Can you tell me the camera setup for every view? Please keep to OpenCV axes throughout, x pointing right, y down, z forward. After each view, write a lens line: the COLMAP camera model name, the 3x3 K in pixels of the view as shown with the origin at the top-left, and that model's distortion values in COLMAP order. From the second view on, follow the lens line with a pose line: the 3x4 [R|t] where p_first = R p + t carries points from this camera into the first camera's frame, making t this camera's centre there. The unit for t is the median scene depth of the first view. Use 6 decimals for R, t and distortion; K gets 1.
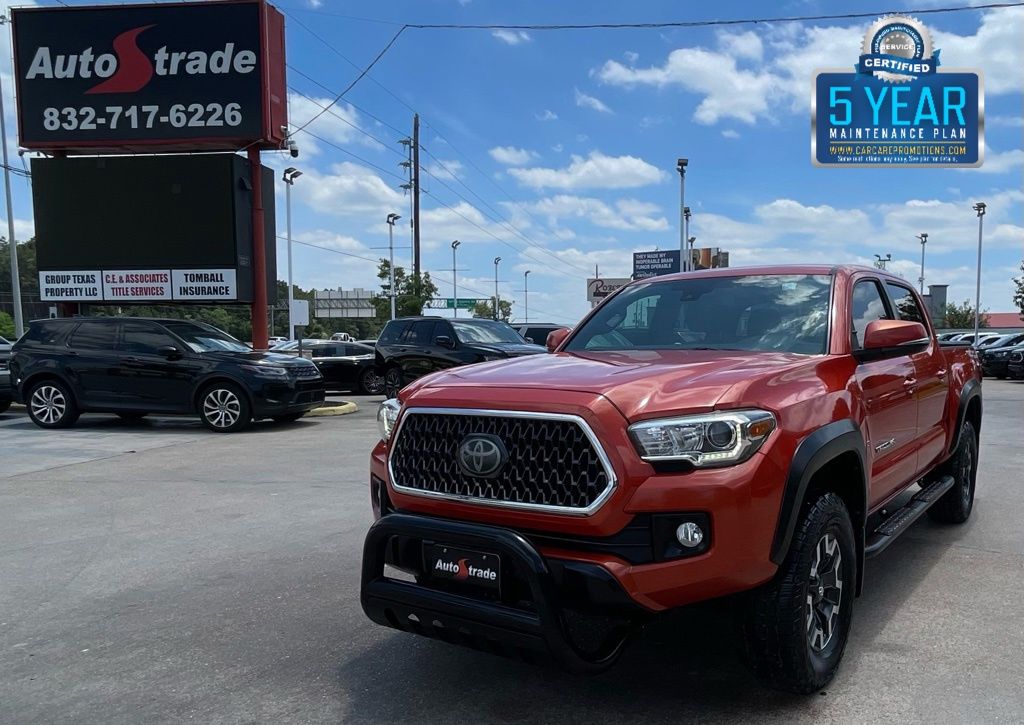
lens RADIAL K [[823.1, 0, 512.0], [0, 823.1, 362.5], [0, 0, 1]] dist [-0.009578, 0.068145]
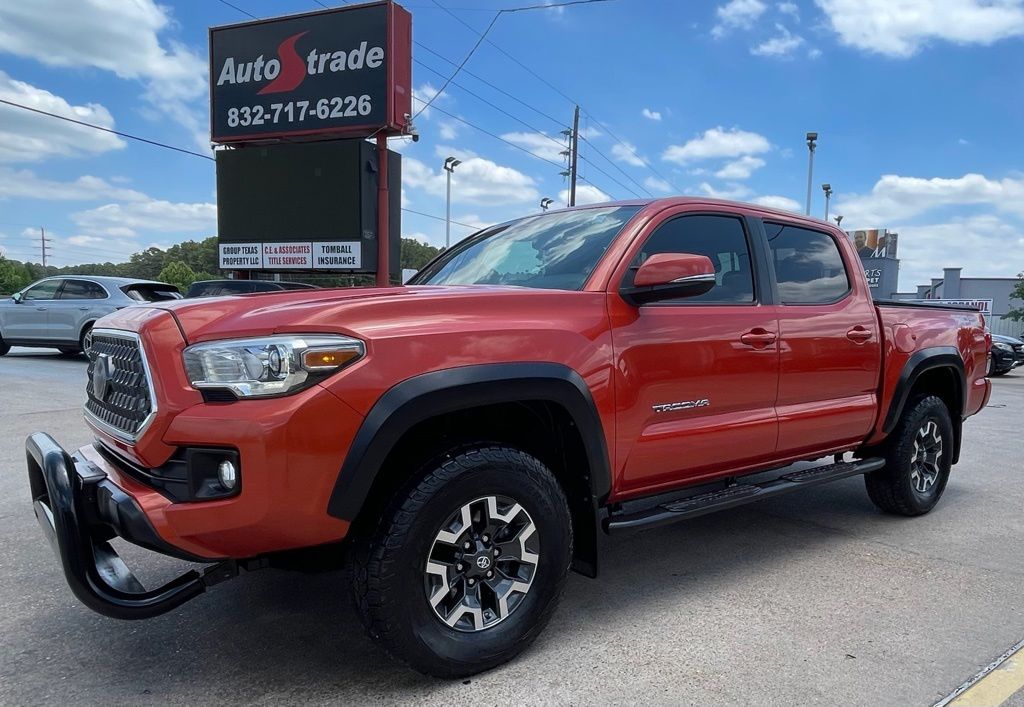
lens RADIAL K [[736.6, 0, 512.0], [0, 736.6, 353.5], [0, 0, 1]] dist [0.034972, -0.001236]
pose [[0.962286, 0.042287, -0.268735, 0.143188], [-0.037888, 0.999050, 0.021537, 0.011006], [0.269390, -0.010543, 0.962973, 0.067039]]
